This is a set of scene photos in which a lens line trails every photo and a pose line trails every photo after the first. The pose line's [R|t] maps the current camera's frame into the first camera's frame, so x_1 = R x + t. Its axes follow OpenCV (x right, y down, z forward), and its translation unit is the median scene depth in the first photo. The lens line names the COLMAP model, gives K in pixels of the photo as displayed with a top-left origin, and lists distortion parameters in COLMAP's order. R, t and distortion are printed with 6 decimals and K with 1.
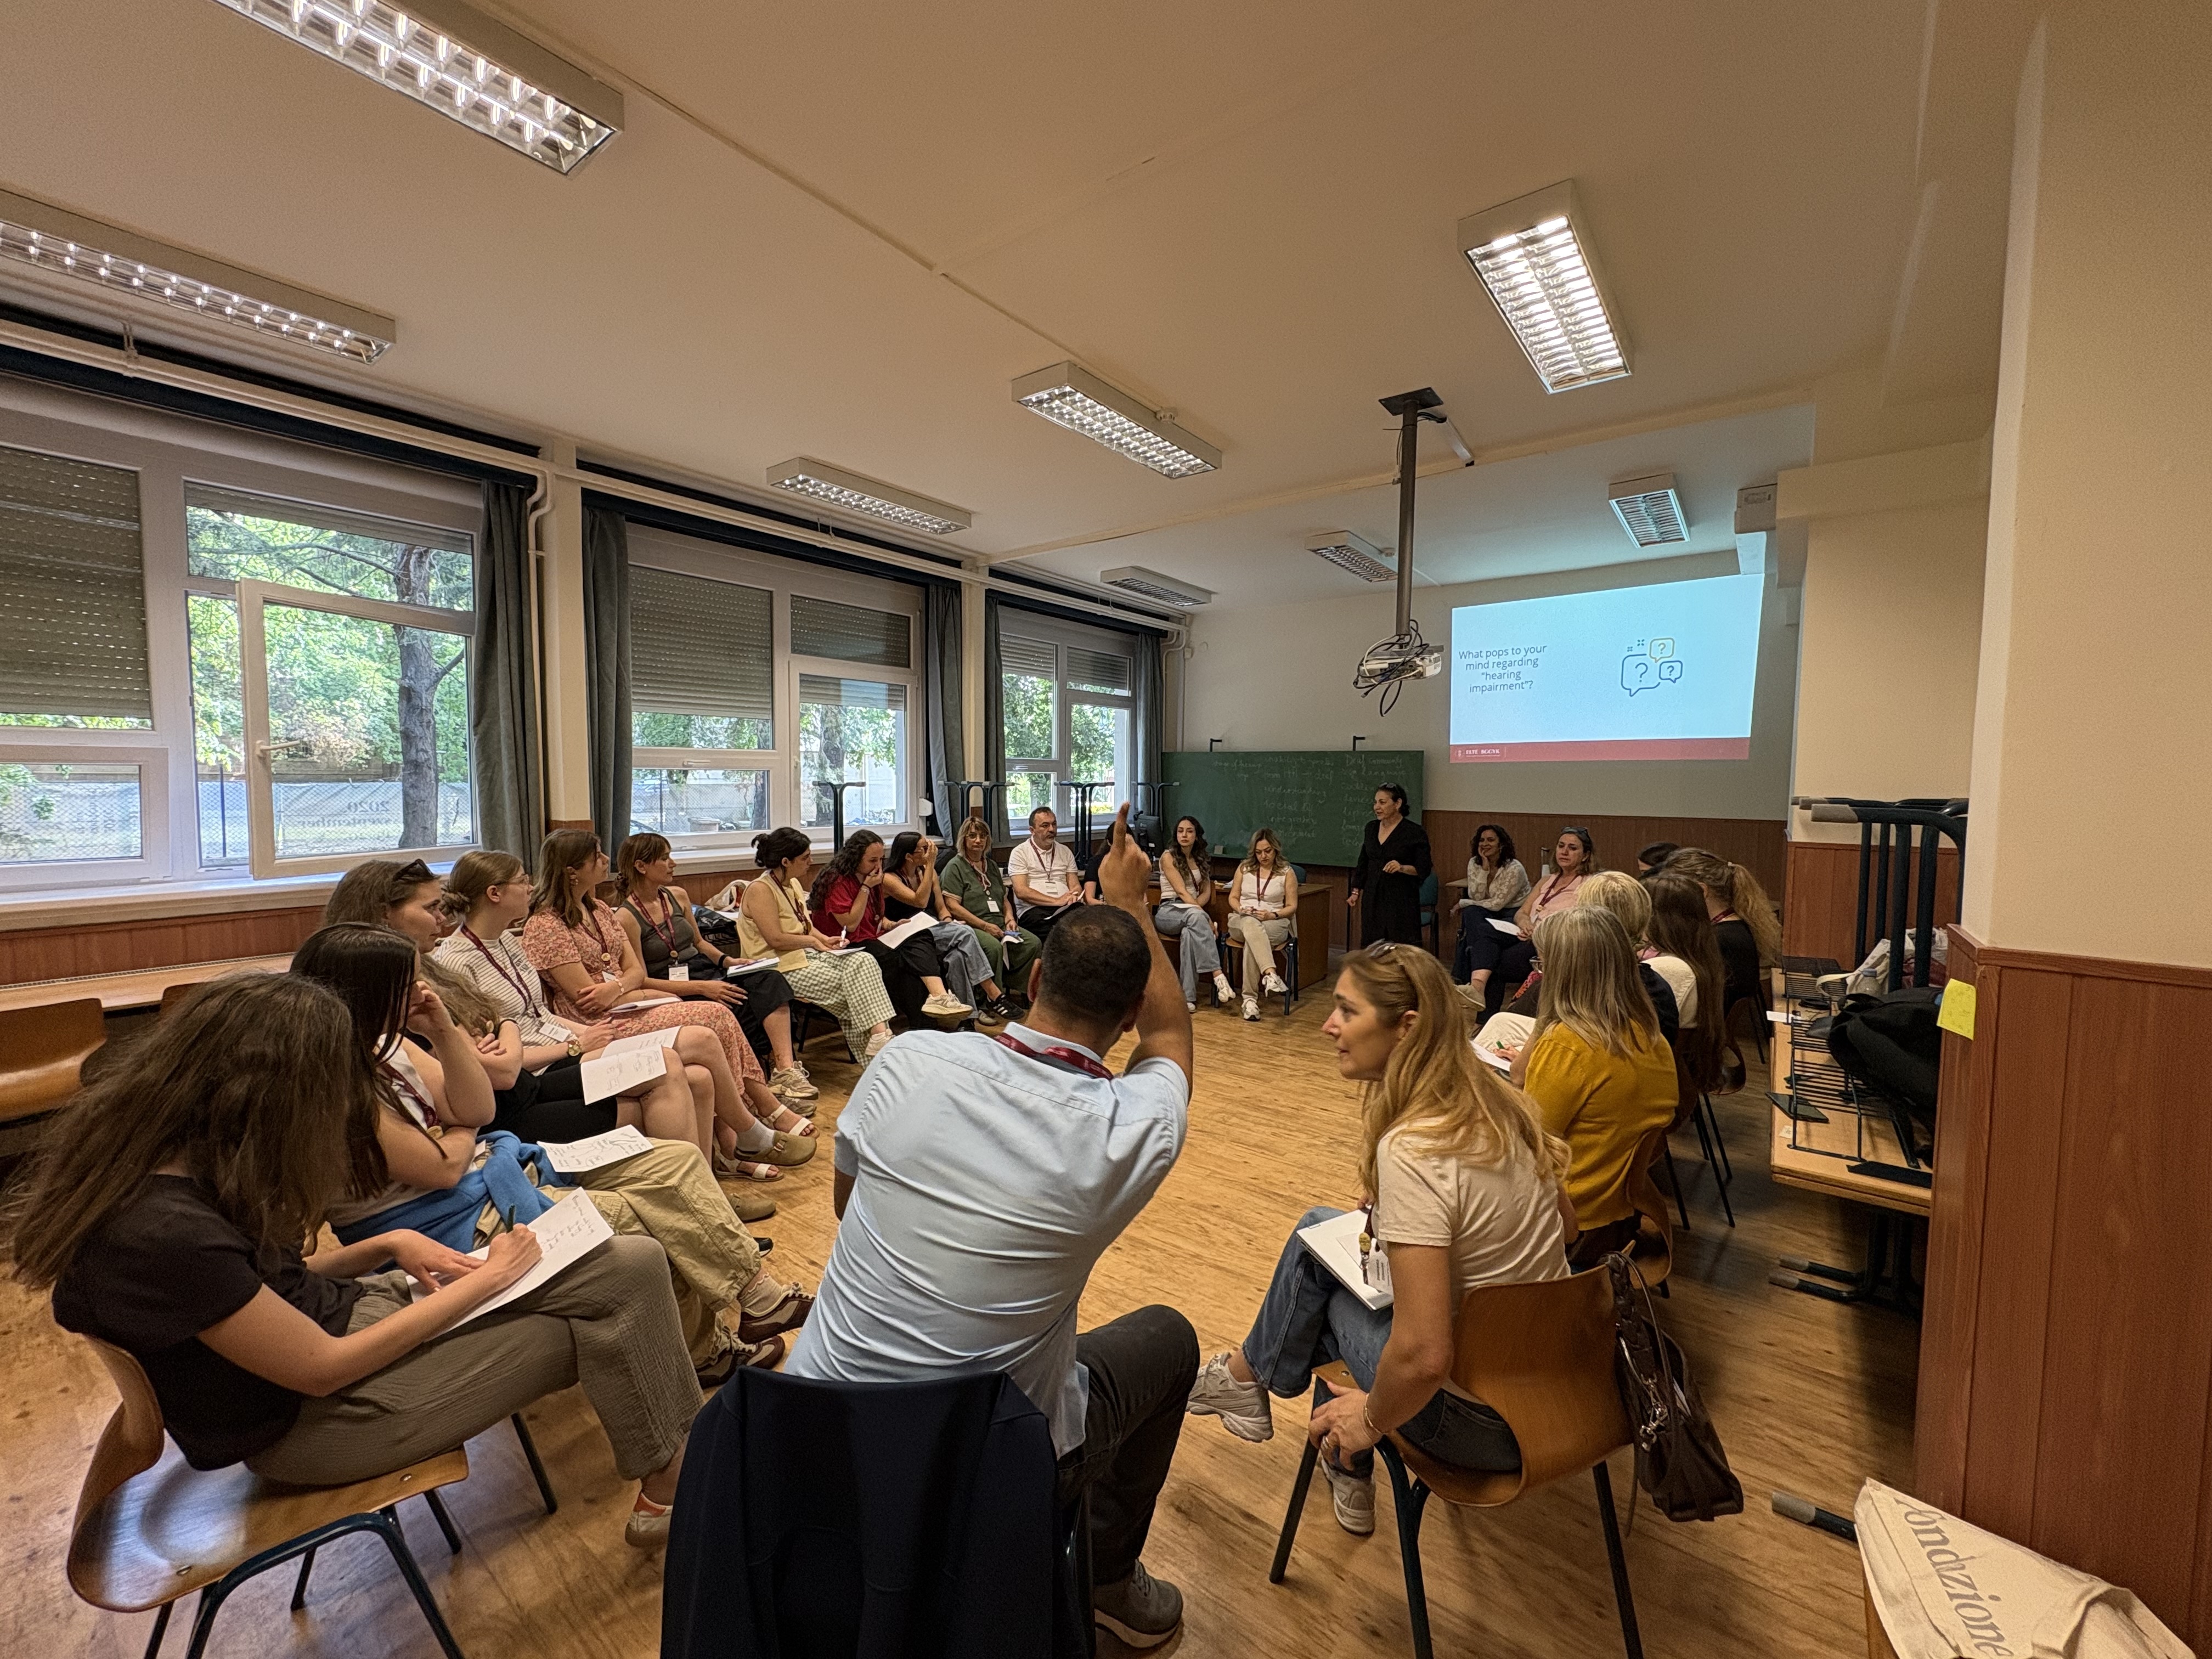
lens RADIAL K [[875.3, 0, 1099.6], [0, 875.3, 825.1], [0, 0, 1]] dist [-0.002480, -0.000056]
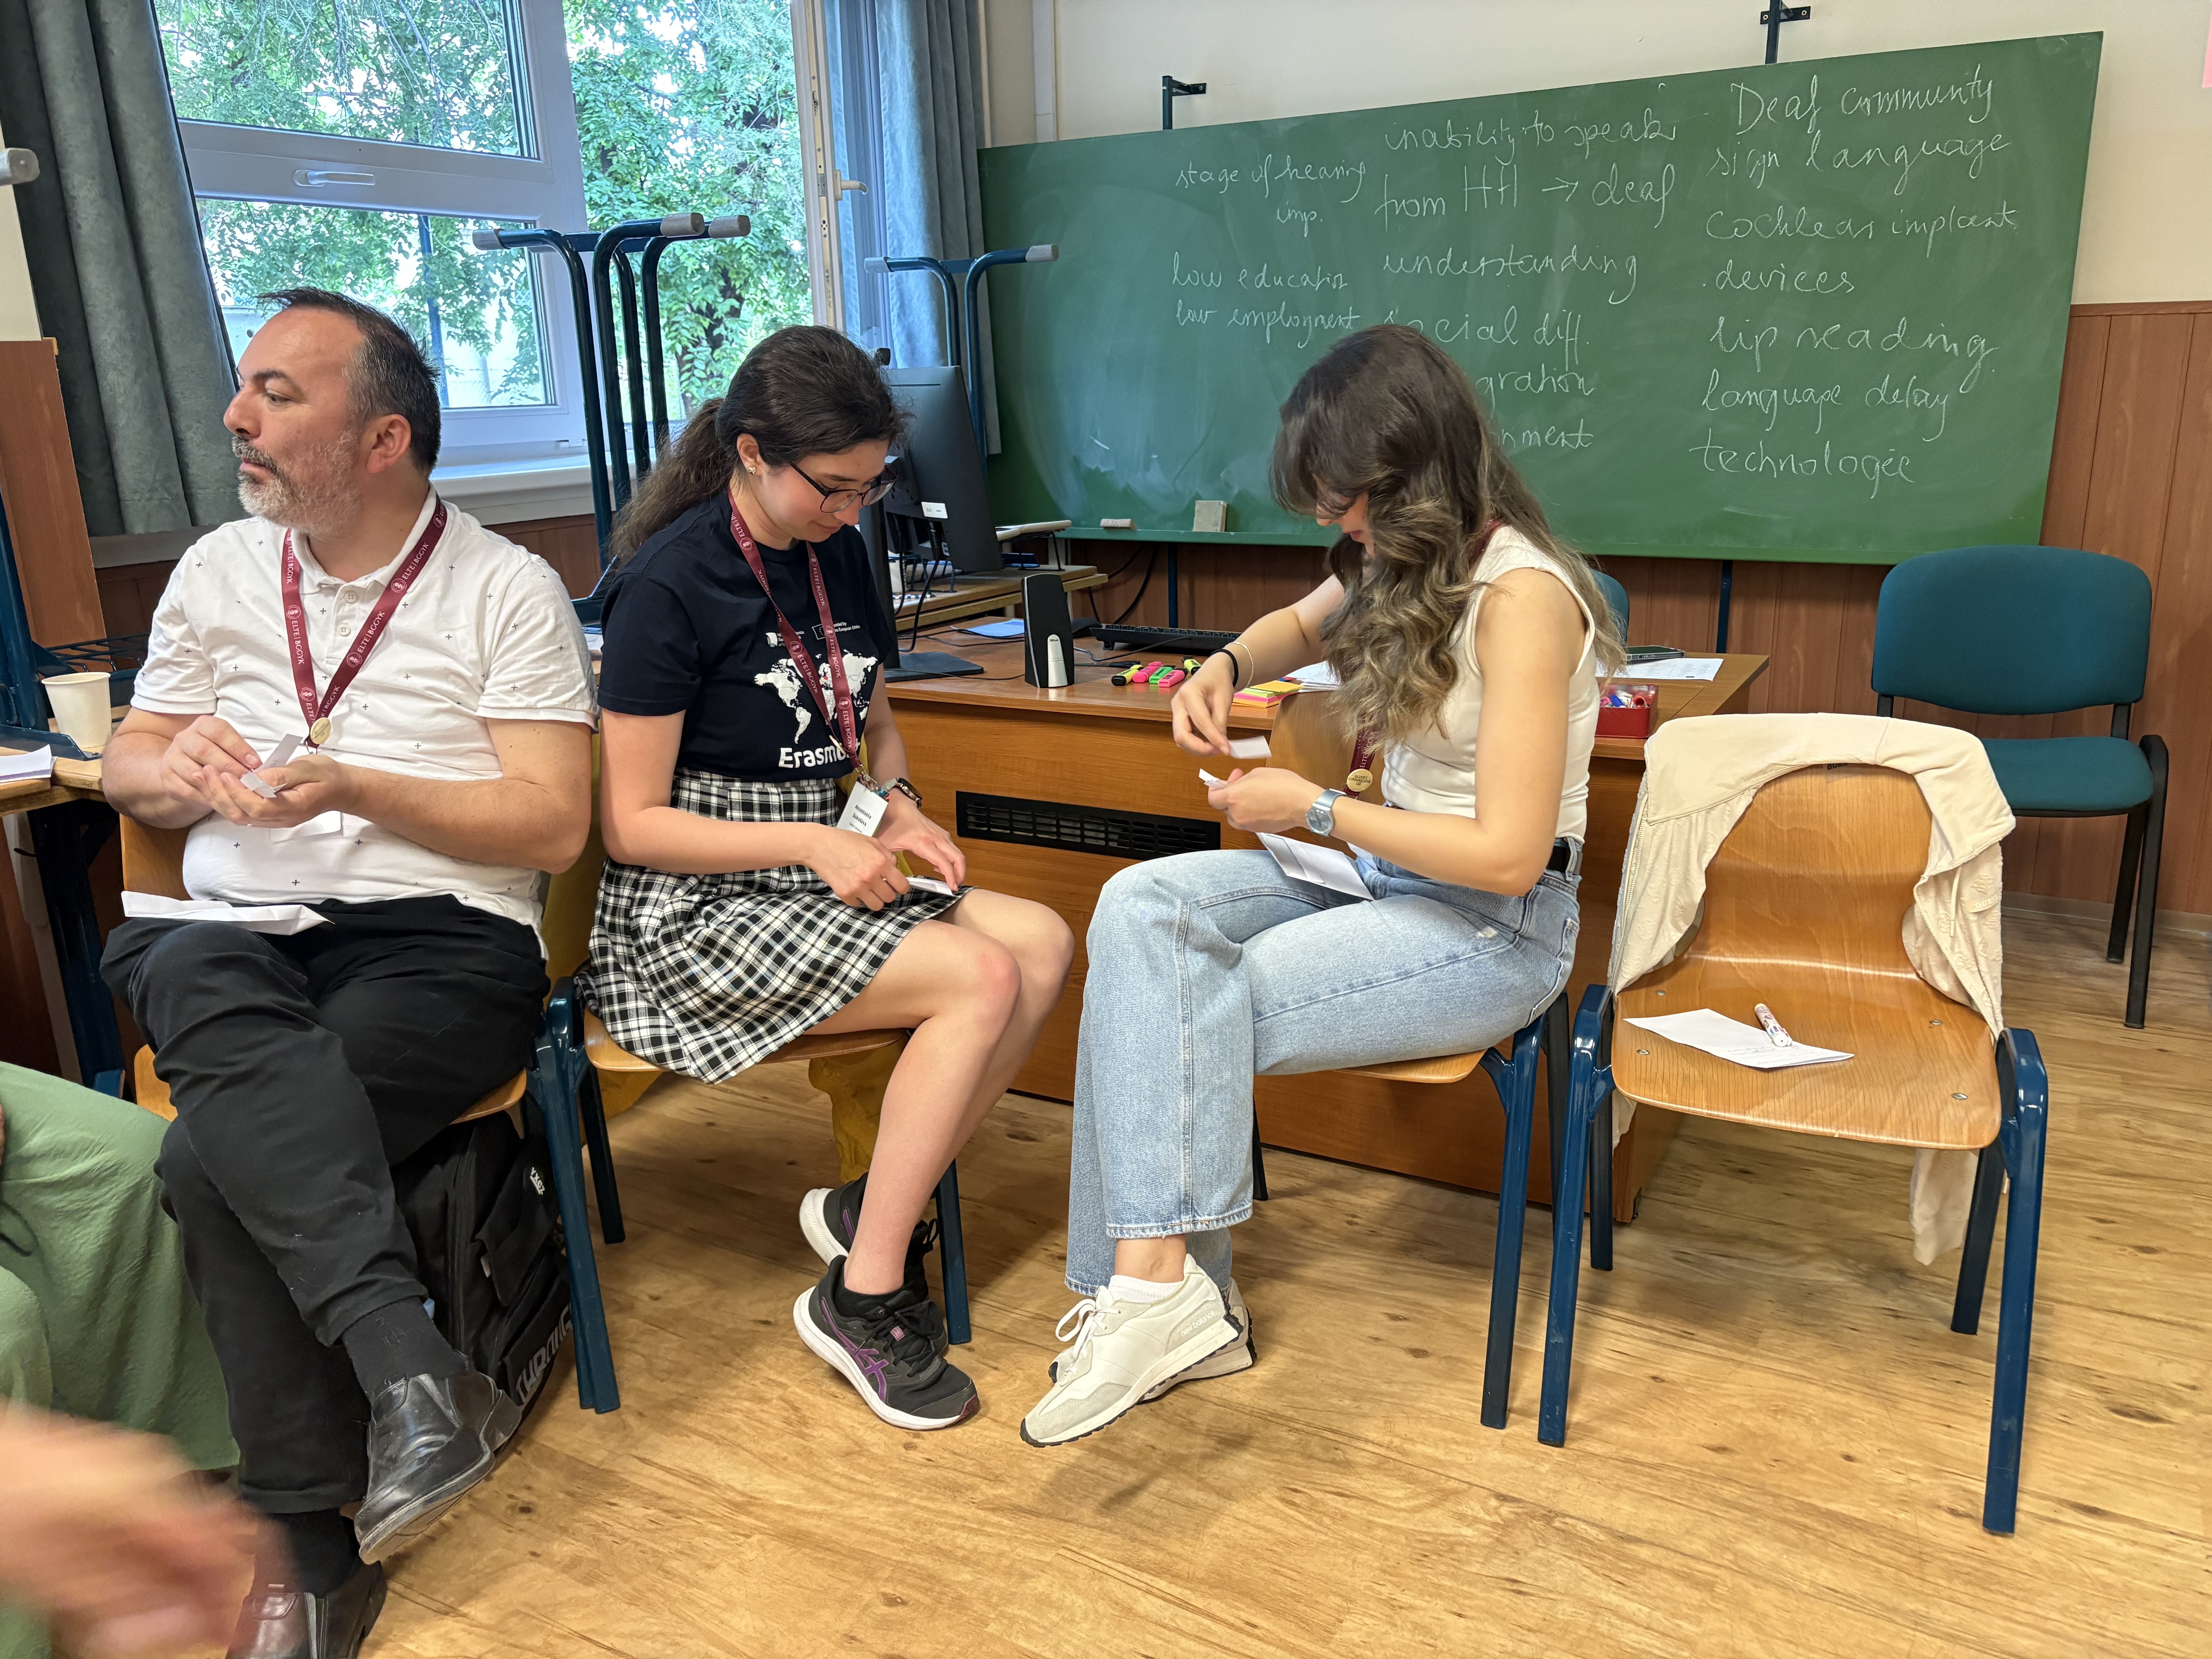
lens RADIAL K [[1668.7, 0, 1104.9], [0, 1668.7, 843.7], [0, 0, 1]] dist [0.047815, -0.042467]
pose [[0.991950, -0.065432, 0.108411, 0.047855], [0.041294, 0.976498, 0.211534, 0.018619], [-0.119705, -0.205355, 0.971339, 0.553843]]
